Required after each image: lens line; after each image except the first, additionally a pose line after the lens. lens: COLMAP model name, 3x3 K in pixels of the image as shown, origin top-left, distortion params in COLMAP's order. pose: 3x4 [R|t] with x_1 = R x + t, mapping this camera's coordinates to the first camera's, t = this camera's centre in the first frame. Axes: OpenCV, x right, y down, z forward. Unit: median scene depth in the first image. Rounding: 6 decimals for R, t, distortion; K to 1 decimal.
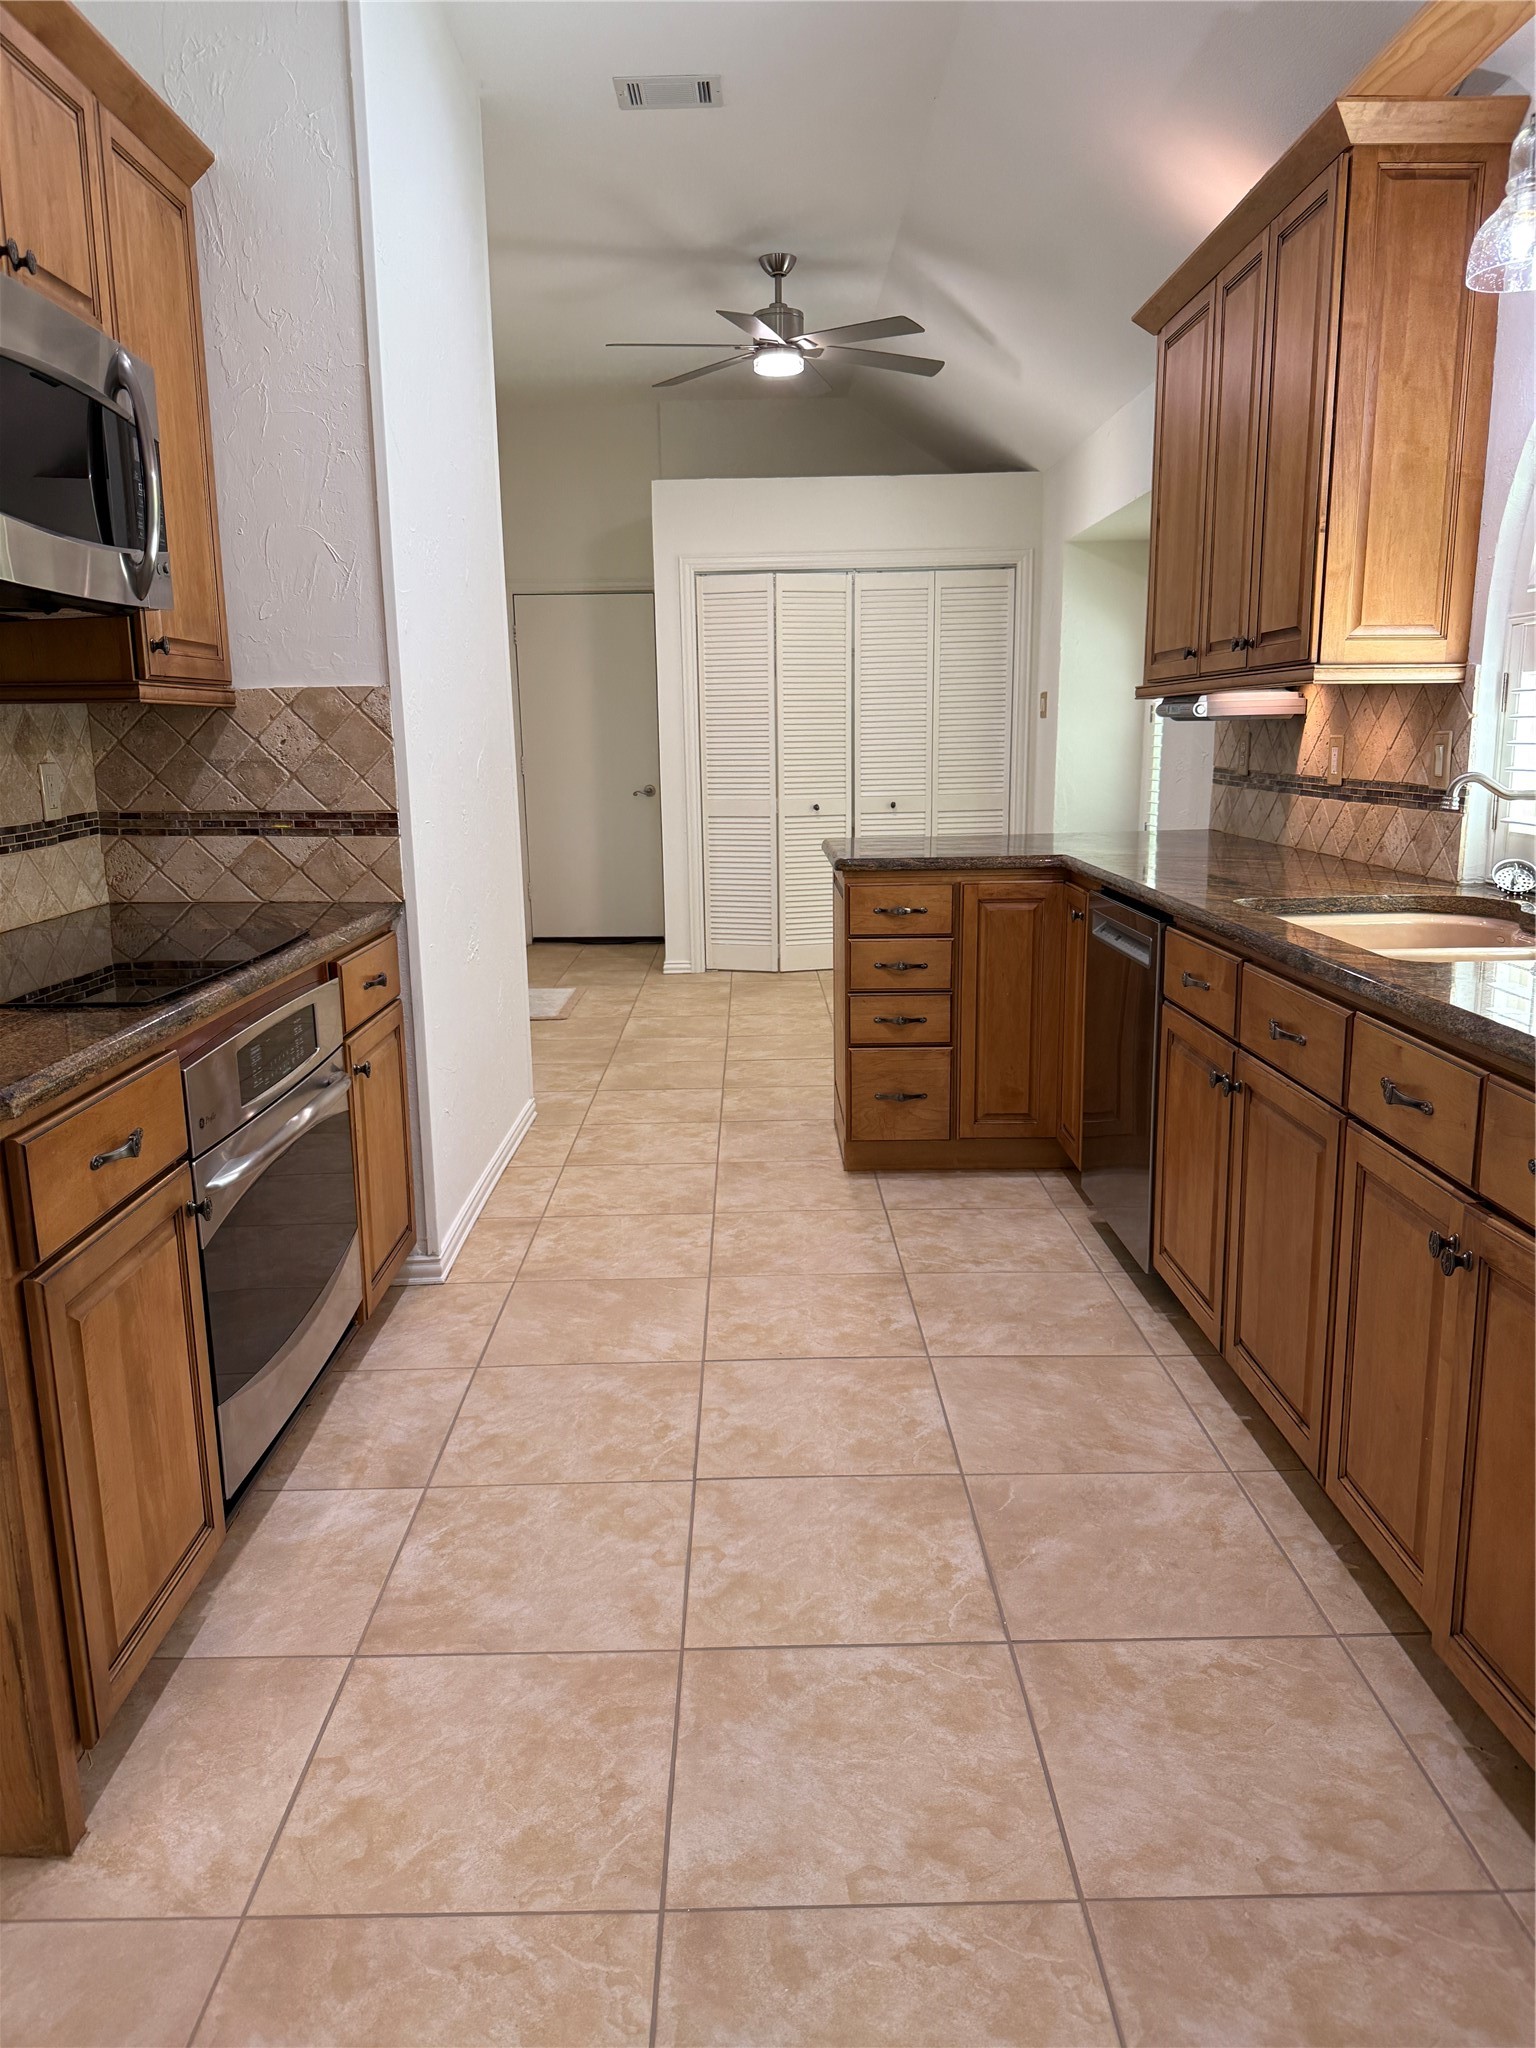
lens RADIAL K [[1439.8, 0, 753.8], [0, 1439.8, 1031.0], [0, 0, 1]] dist [0.023595, -0.033900]
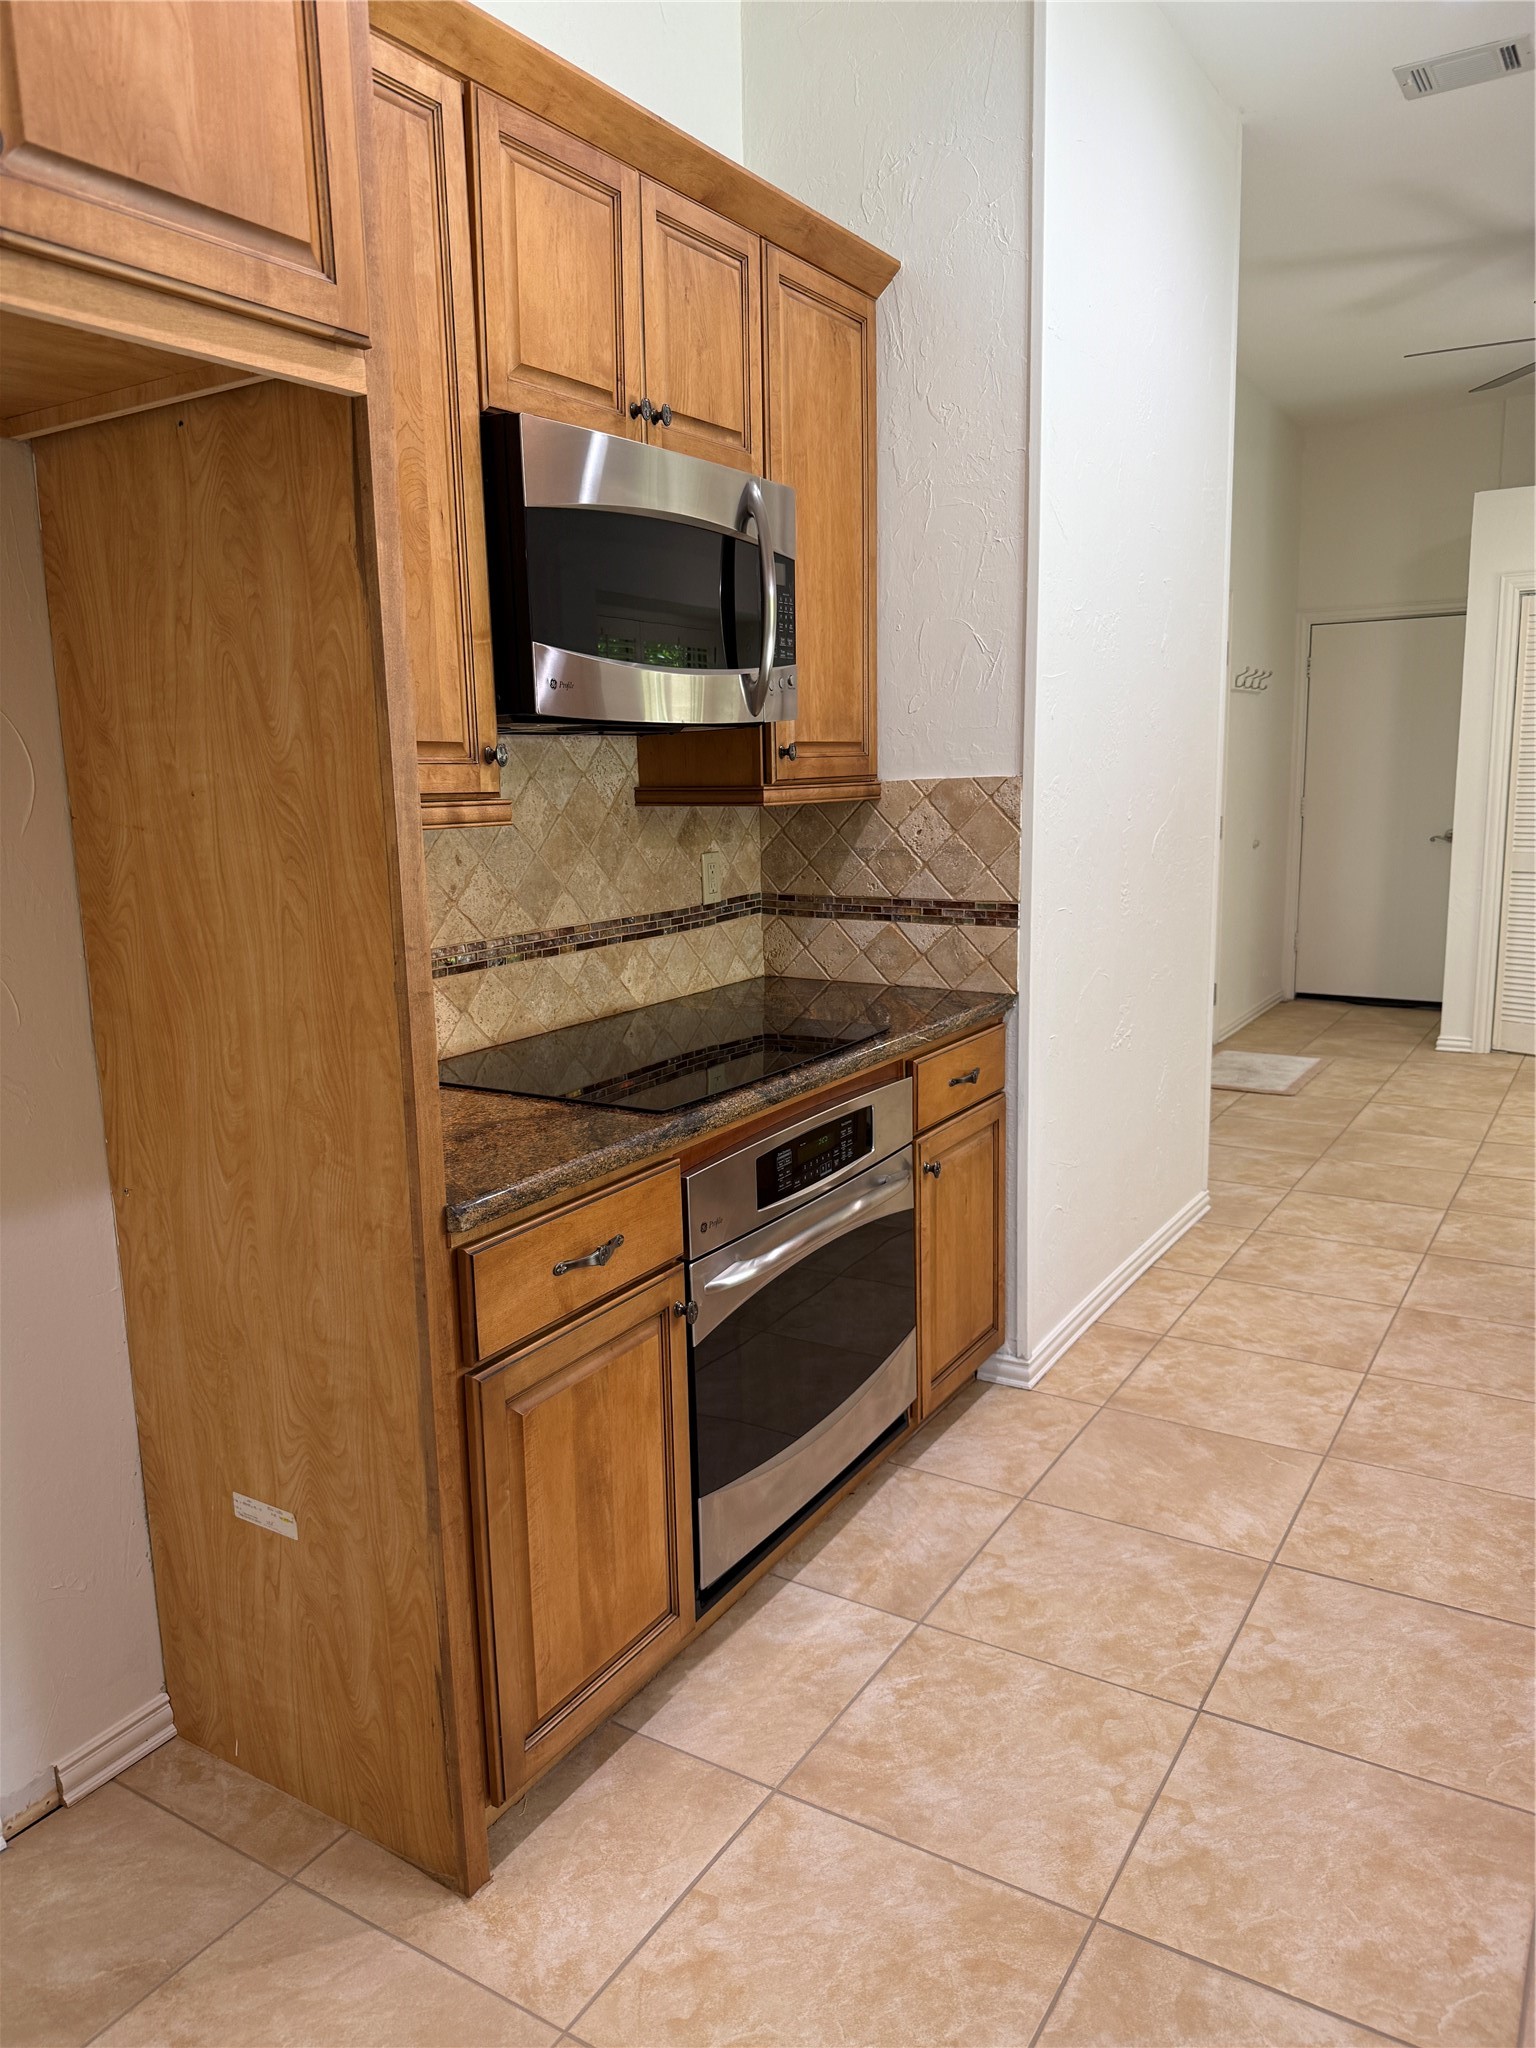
lens RADIAL K [[1439.8, 0, 757.4], [0, 1439.8, 1037.1], [0, 0, 1]] dist [0.023595, -0.033900]
pose [[0.844704, 0.091637, -0.527331, 0.139861], [-0.095449, 0.995232, 0.020053, -0.074327], [0.526655, 0.033394, 0.849423, 0.098210]]
